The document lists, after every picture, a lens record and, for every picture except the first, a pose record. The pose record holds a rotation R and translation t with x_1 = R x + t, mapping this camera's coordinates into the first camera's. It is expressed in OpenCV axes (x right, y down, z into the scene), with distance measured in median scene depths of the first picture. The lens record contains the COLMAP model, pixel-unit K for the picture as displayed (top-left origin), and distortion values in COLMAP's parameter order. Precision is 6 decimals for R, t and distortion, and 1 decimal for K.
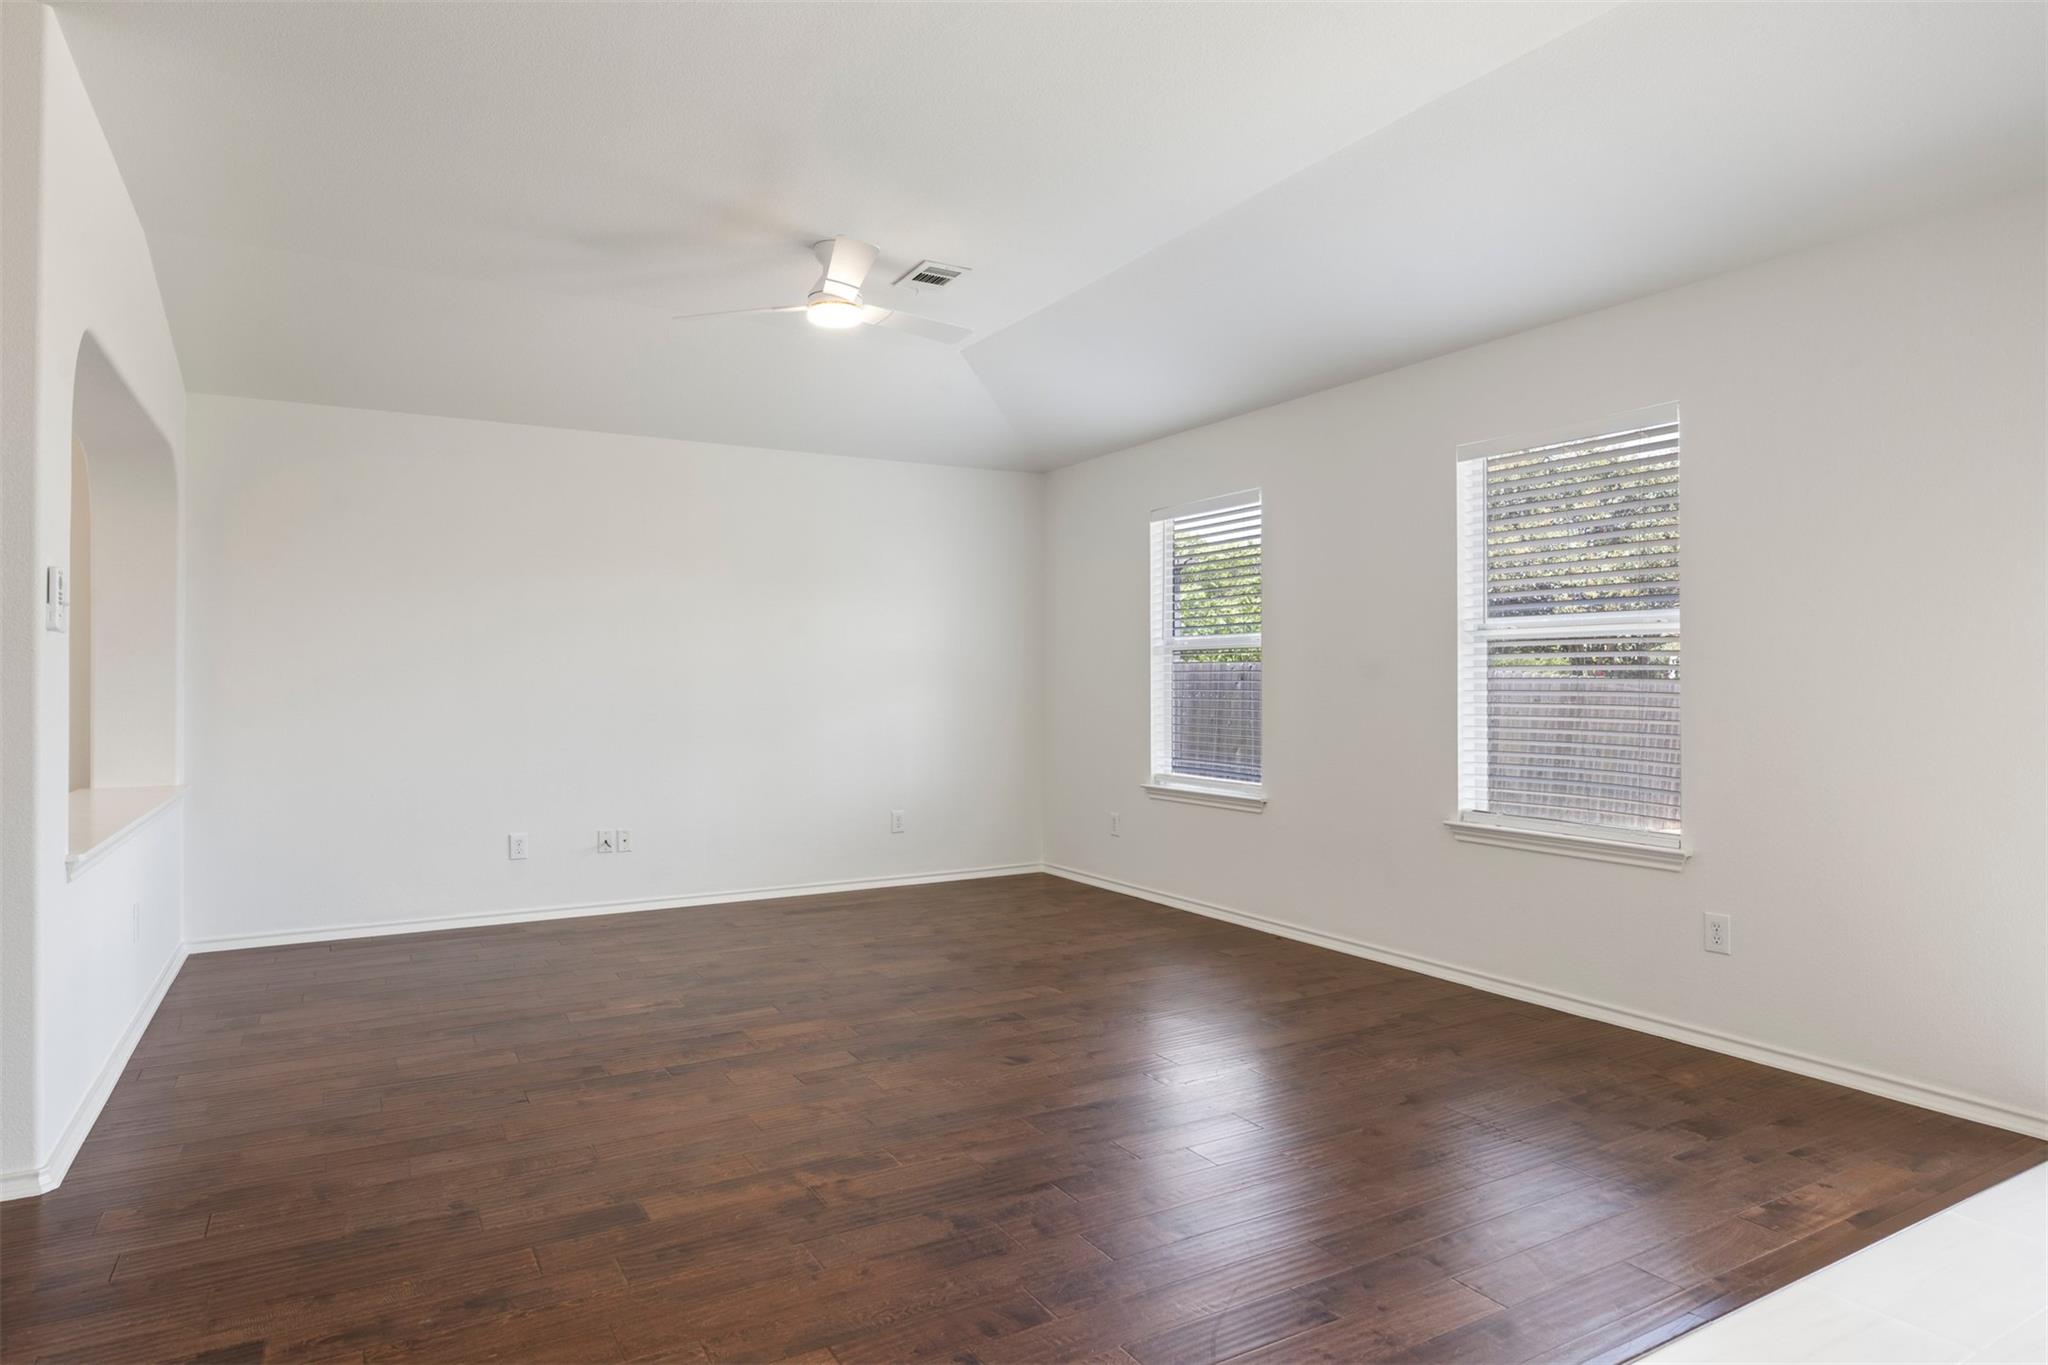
lens RADIAL K [[1201.6, 0, 1002.9], [0, 1201.6, 683.5], [0, 0, 1]] dist [-0.003395, 0.006500]
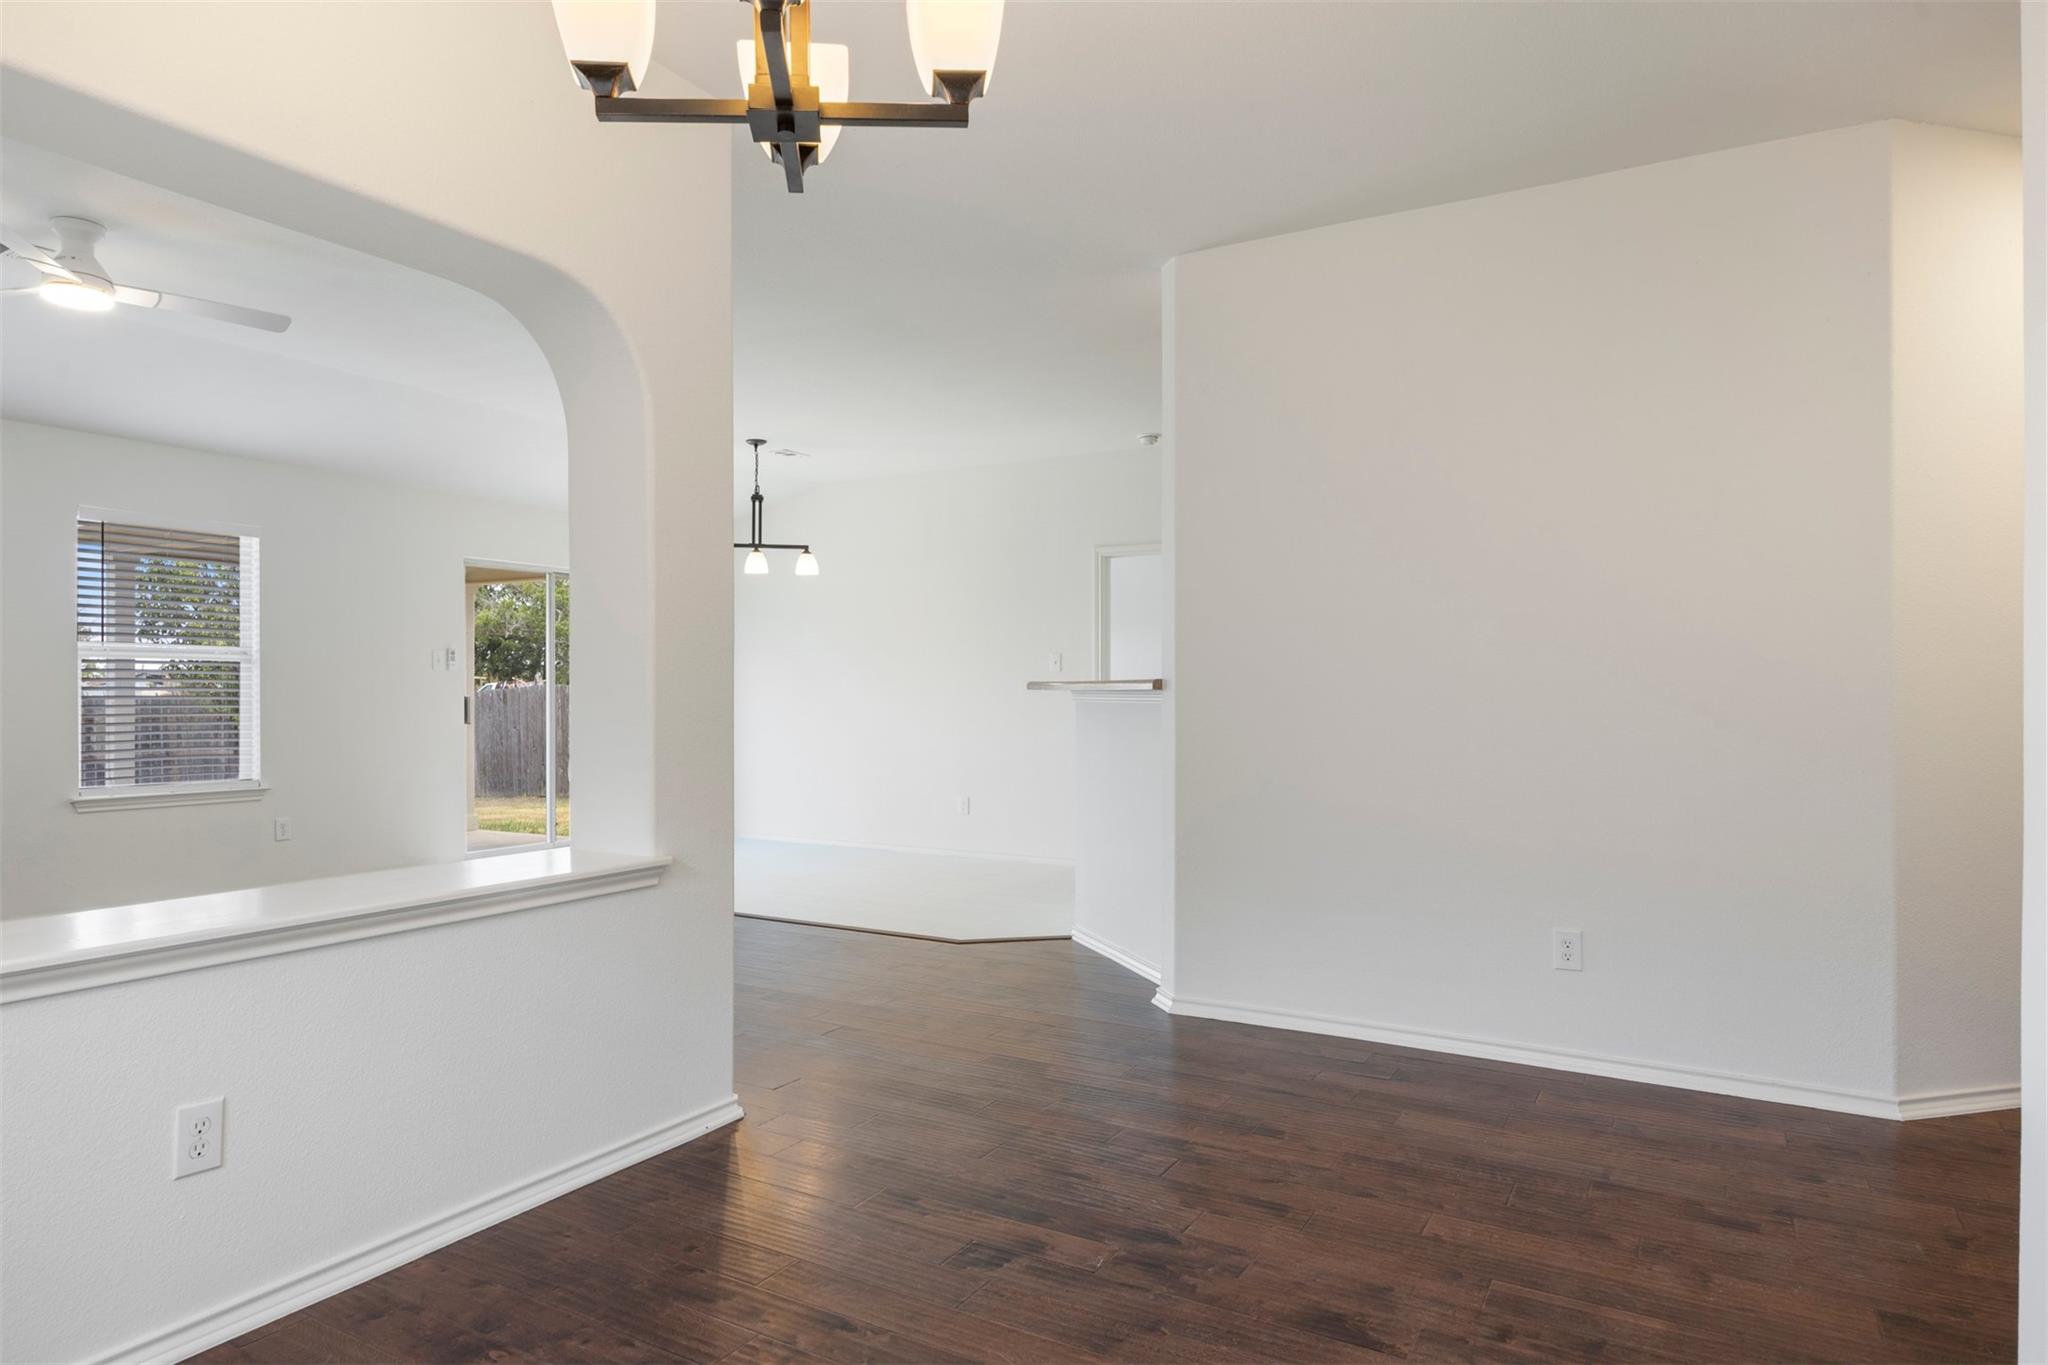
lens RADIAL K [[1201.6, 0, 1025.3], [0, 1201.6, 686.8], [0, 0, 1]] dist [-0.003395, 0.006500]
pose [[-0.521978, 0.009400, 0.852907, -1.329059], [0.001592, 0.999948, -0.010047, 0.011186], [-0.852957, -0.003887, -0.521966, 0.868389]]
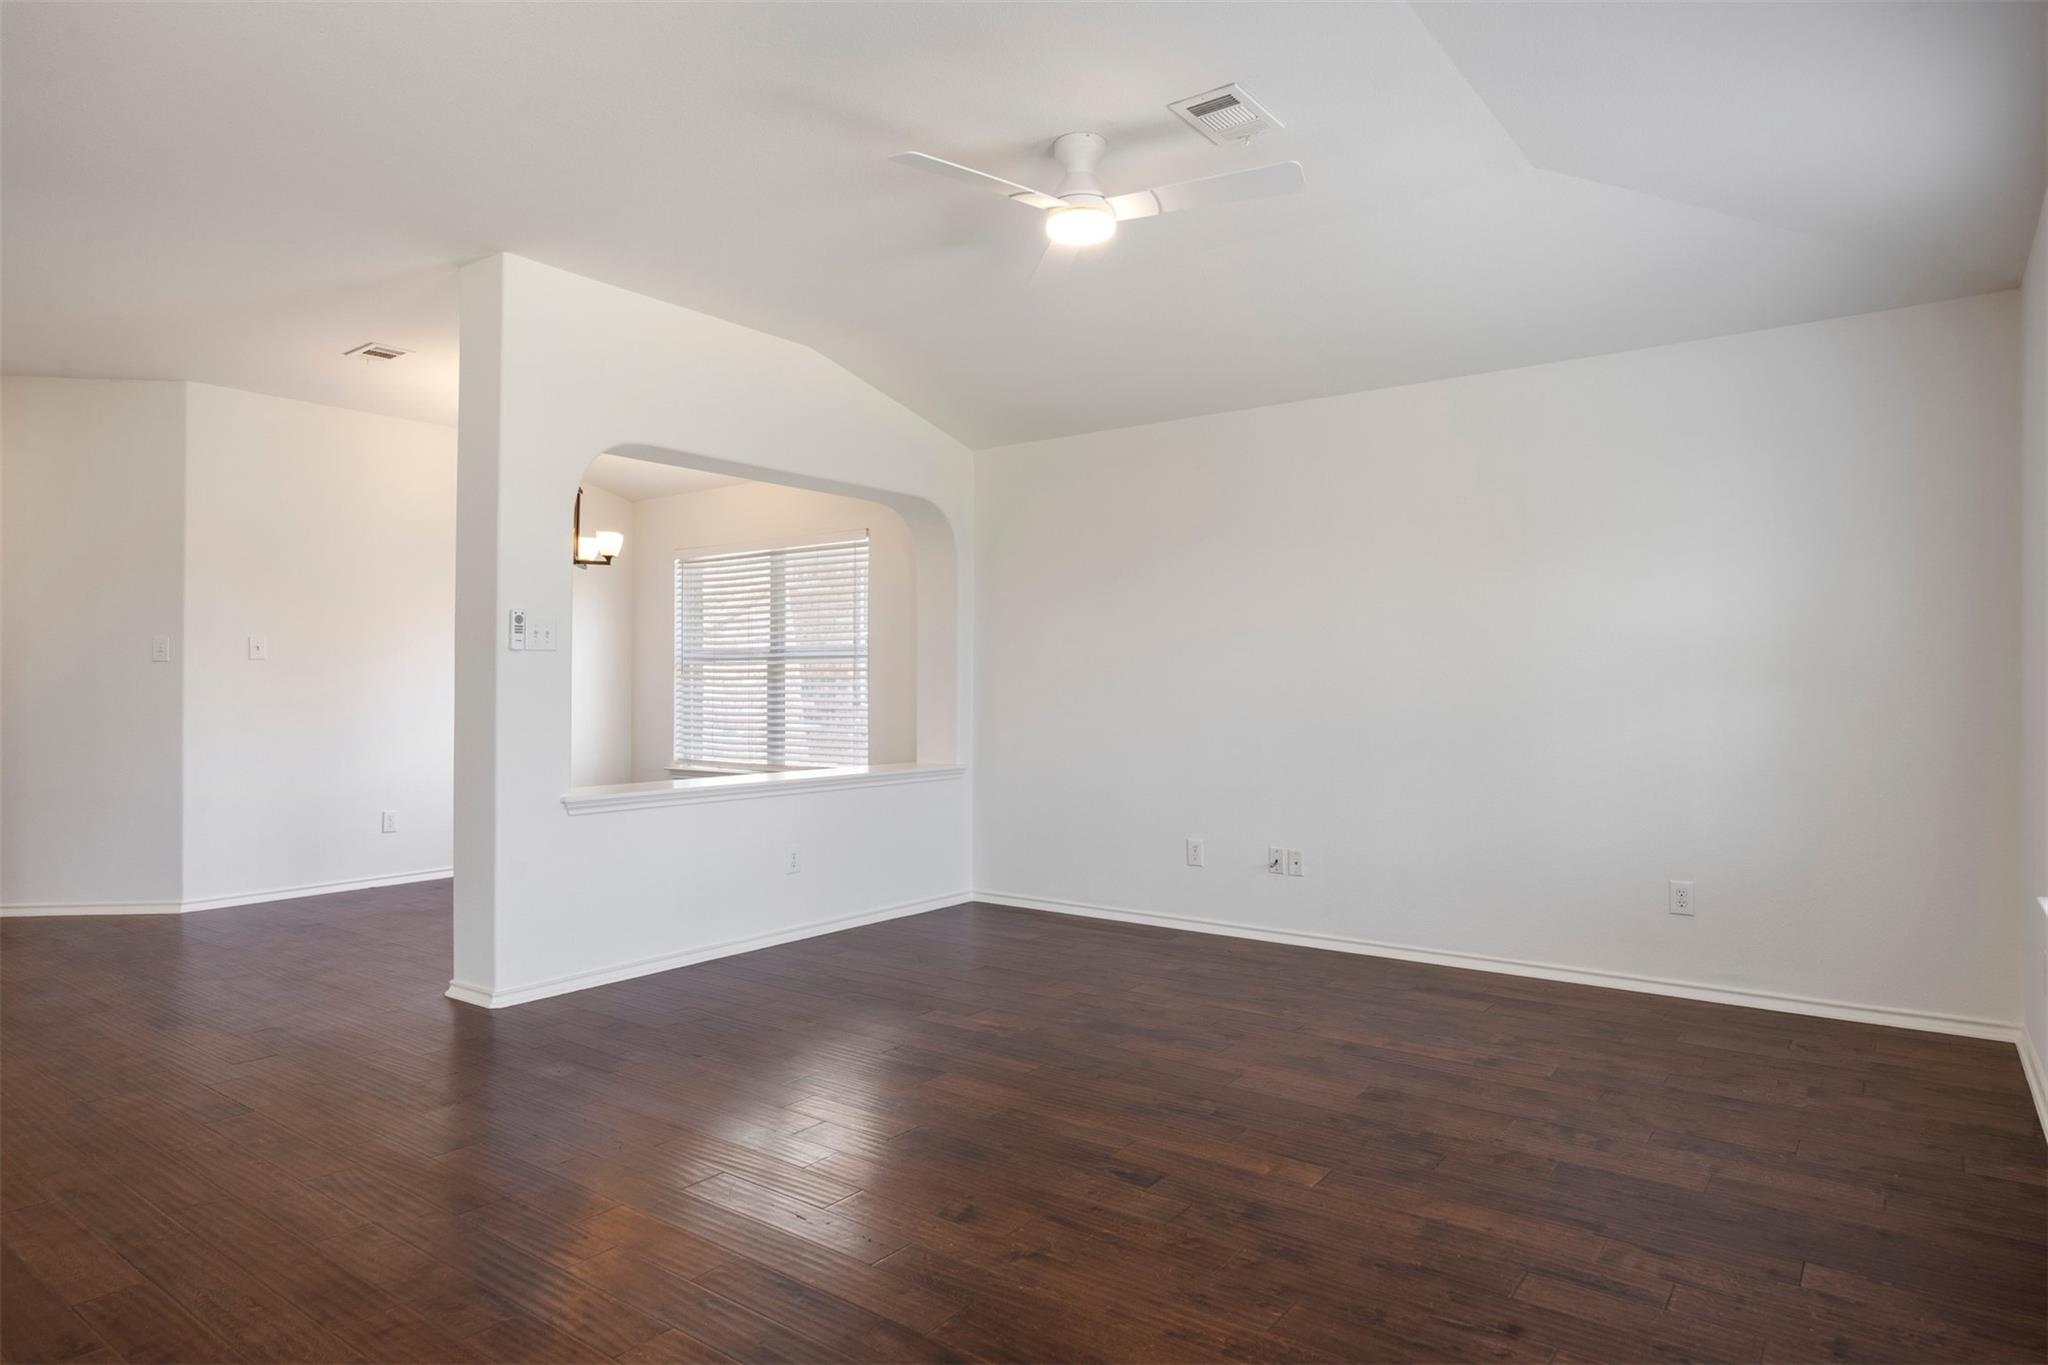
lens RADIAL K [[1201.6, 0, 973.0], [0, 1201.6, 675.3], [0, 0, 1]] dist [-0.003395, 0.006500]
pose [[0.383633, -0.004341, -0.923475, 0.590531], [-0.000738, 0.999987, -0.005007, -0.003068], [0.923485, 0.002602, 0.383625, 0.640365]]
